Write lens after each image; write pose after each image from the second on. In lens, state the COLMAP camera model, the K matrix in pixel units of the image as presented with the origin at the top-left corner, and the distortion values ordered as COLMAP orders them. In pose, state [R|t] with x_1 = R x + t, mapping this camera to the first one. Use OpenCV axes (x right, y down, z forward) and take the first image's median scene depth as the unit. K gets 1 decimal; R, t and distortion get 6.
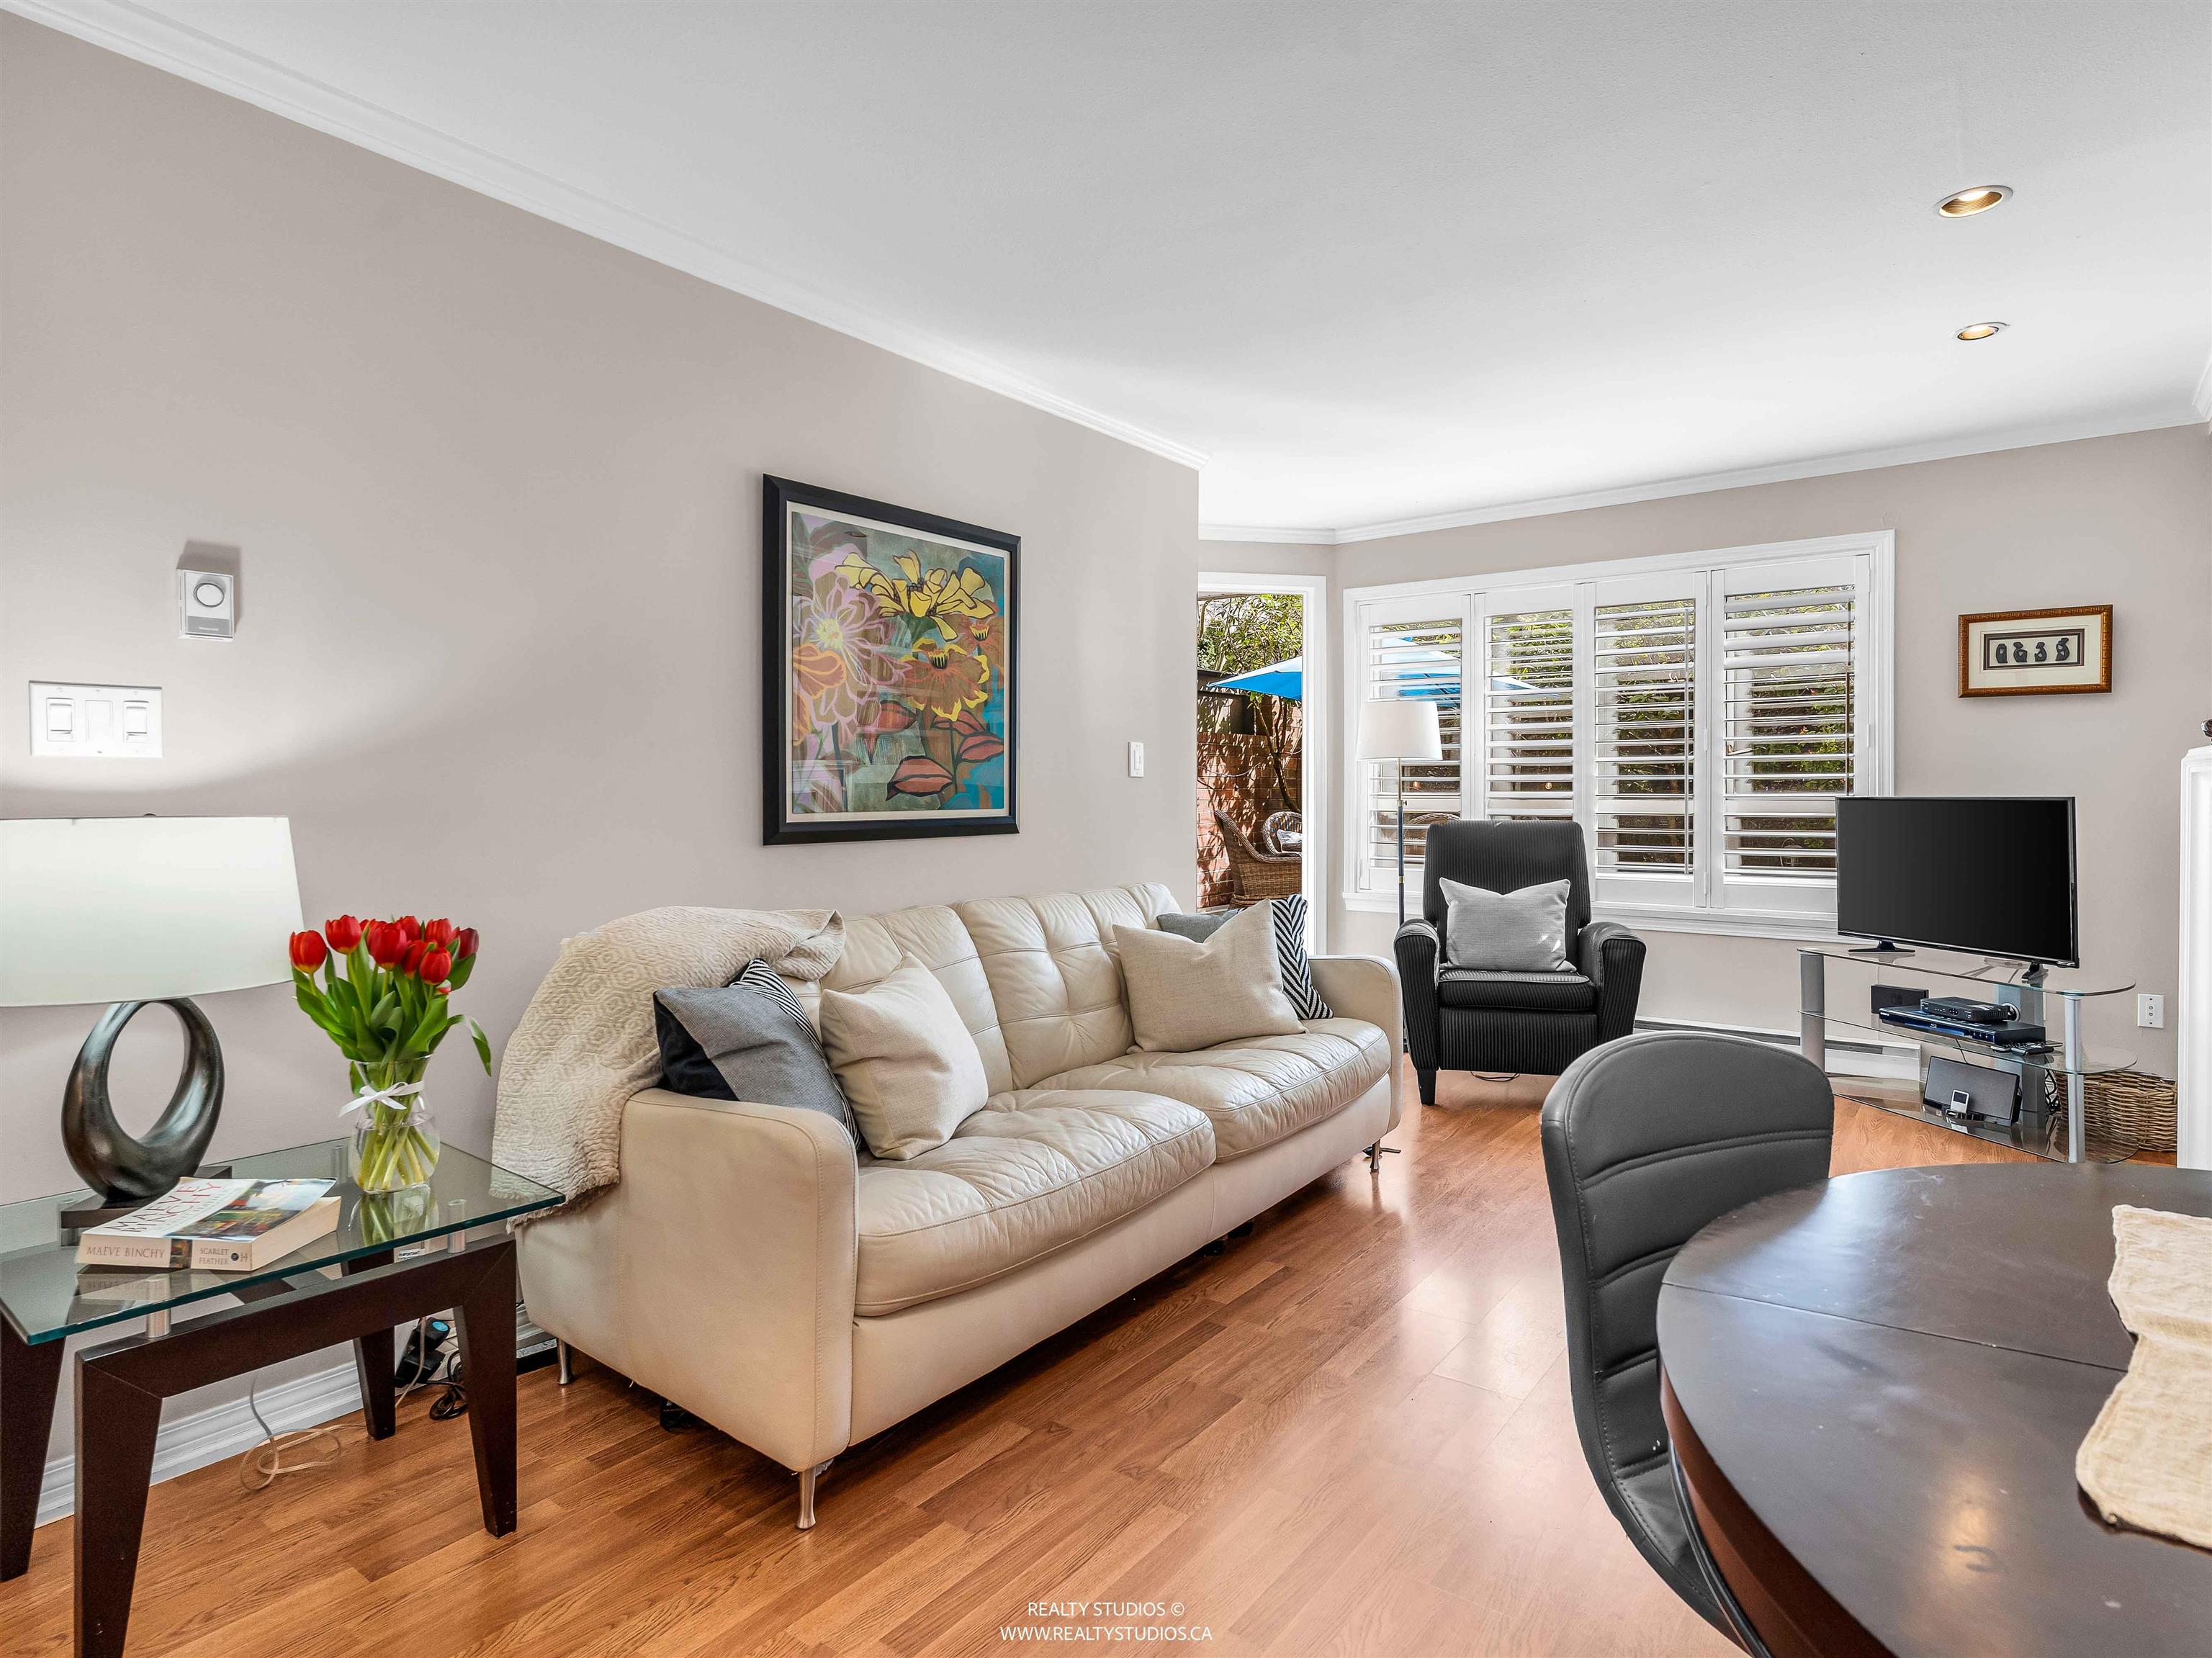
lens RADIAL K [[1245.1, 0, 1106.0], [0, 1245.1, 829.0], [0, 0, 1]] dist [-0.001082, 0.001353]
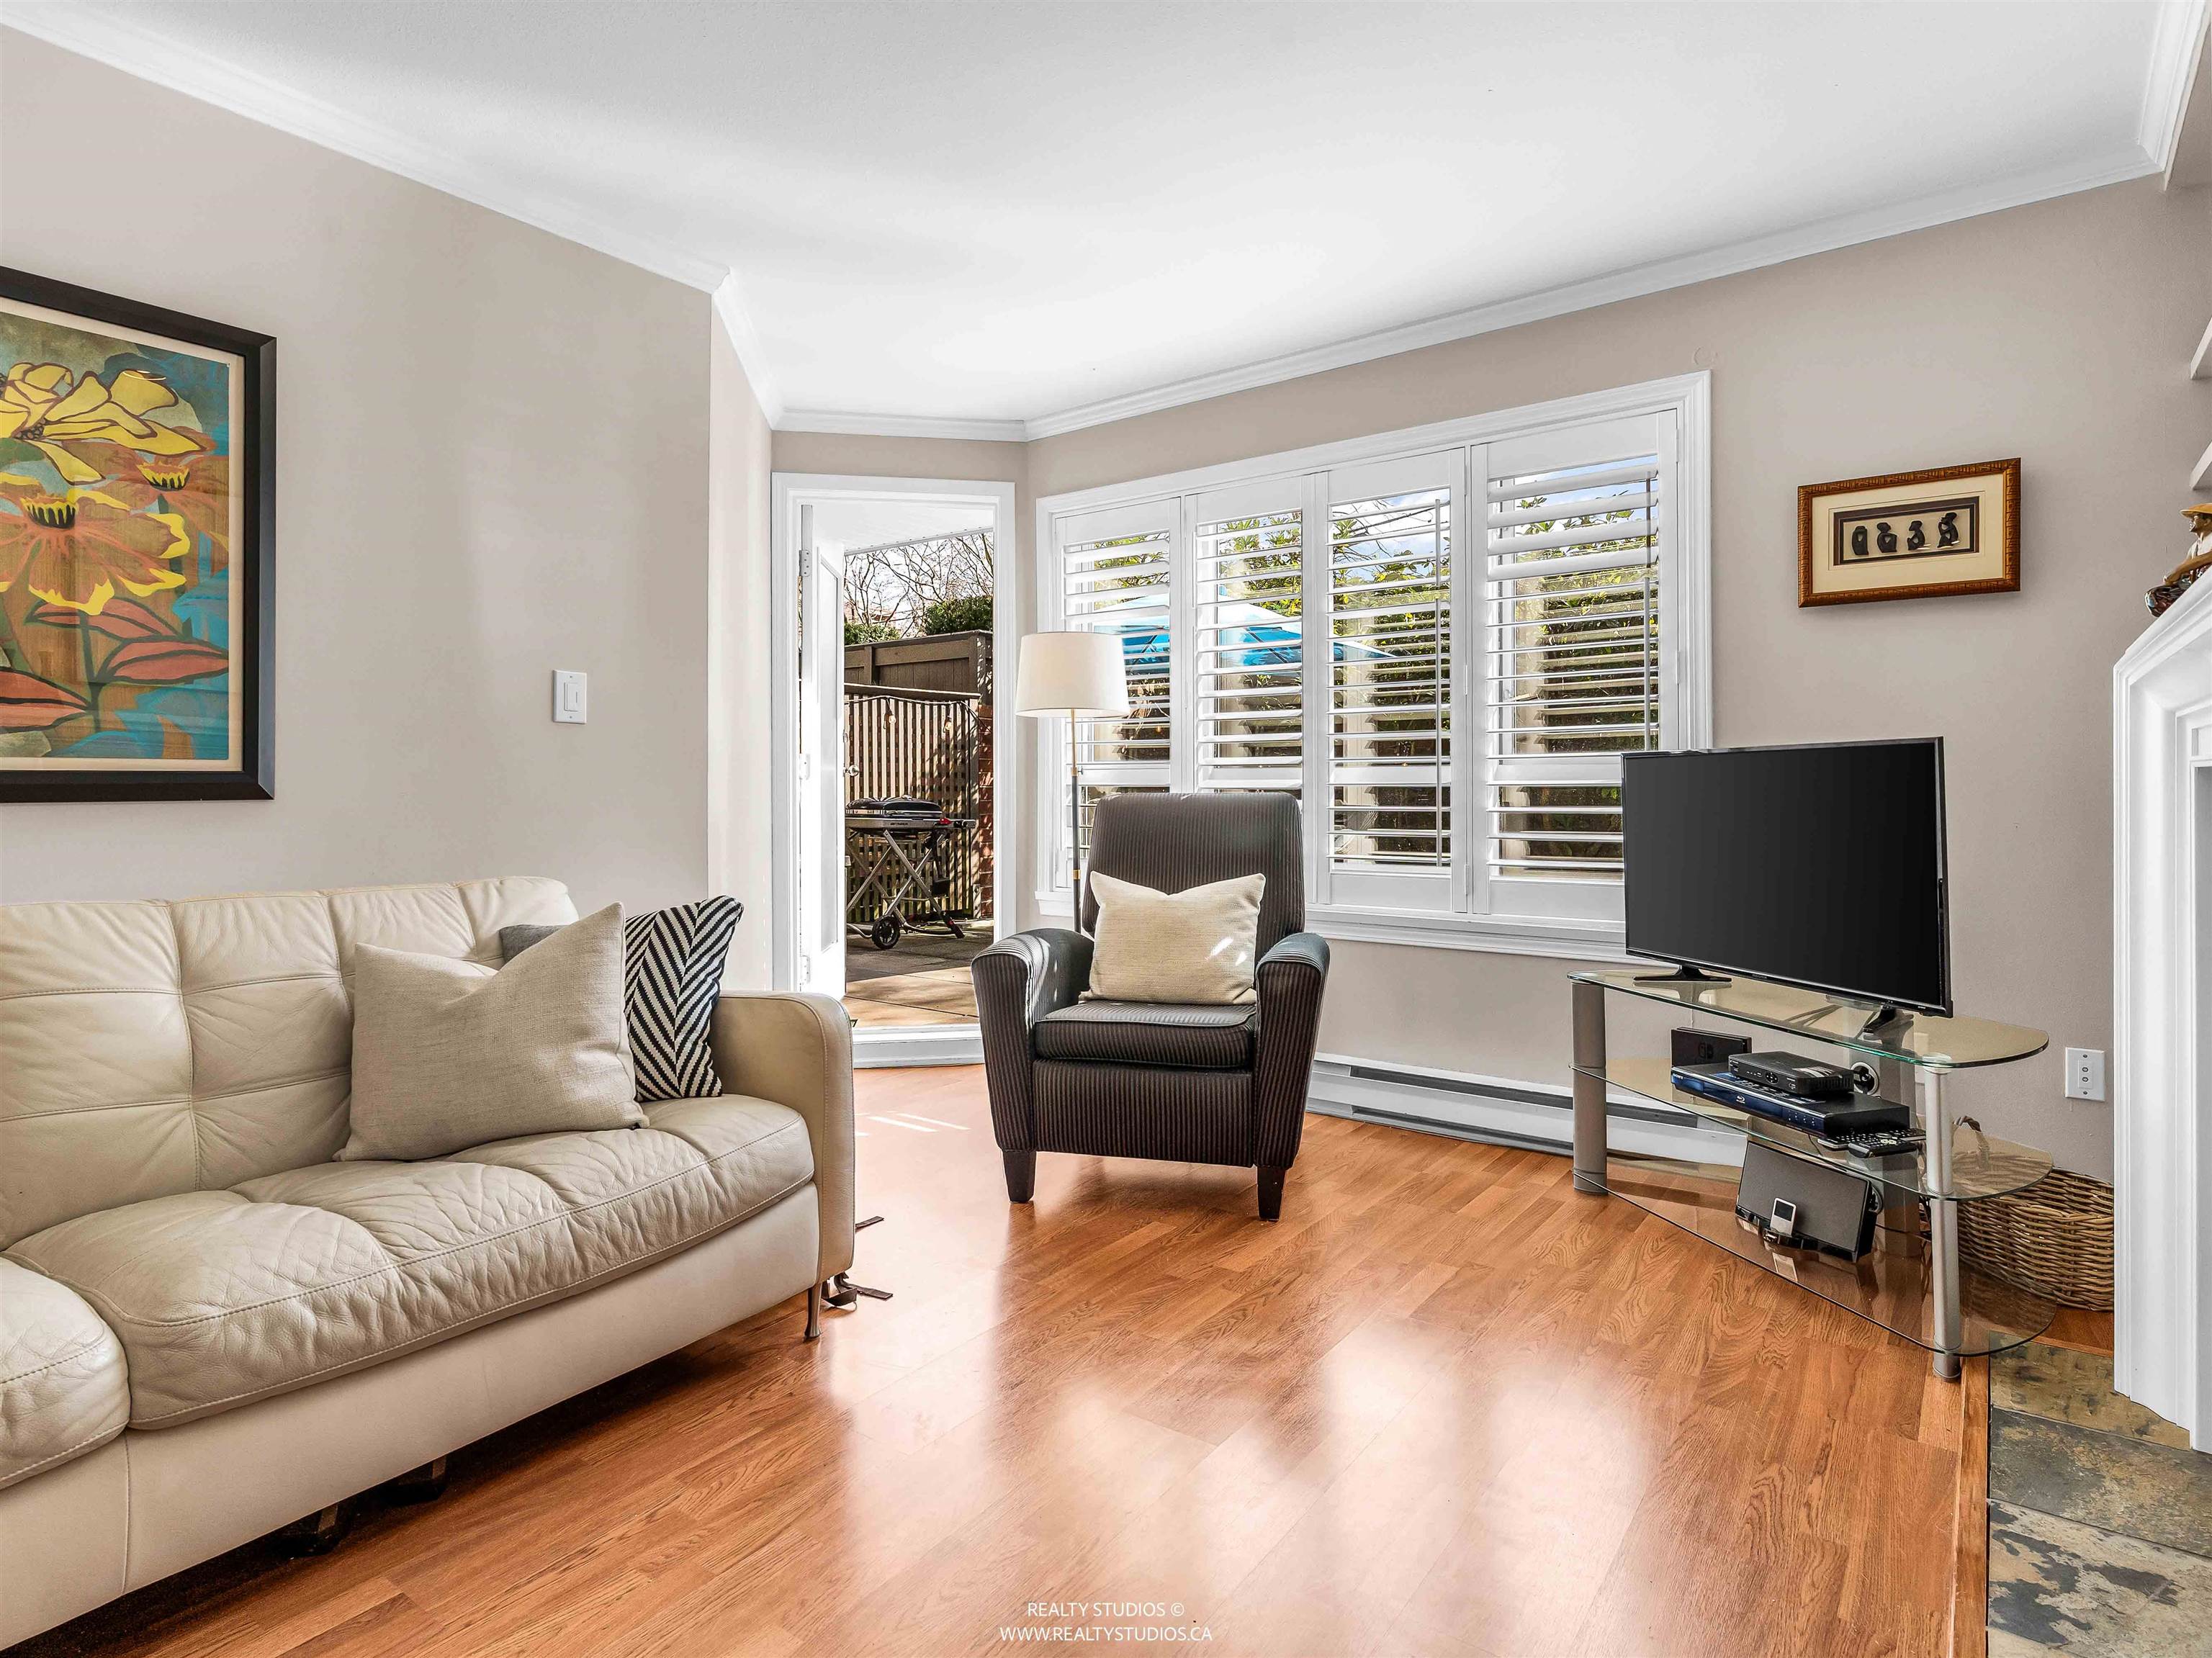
lens RADIAL K [[1179.0, 0, 1102.7], [0, 1179.0, 817.1], [0, 0, 1]] dist [-0.000841, -0.000818]
pose [[0.999733, 0.000042, -0.023113, 0.325171], [-0.000284, 0.999945, -0.010448, 0.016516], [0.023111, 0.010452, 0.999678, 0.354097]]
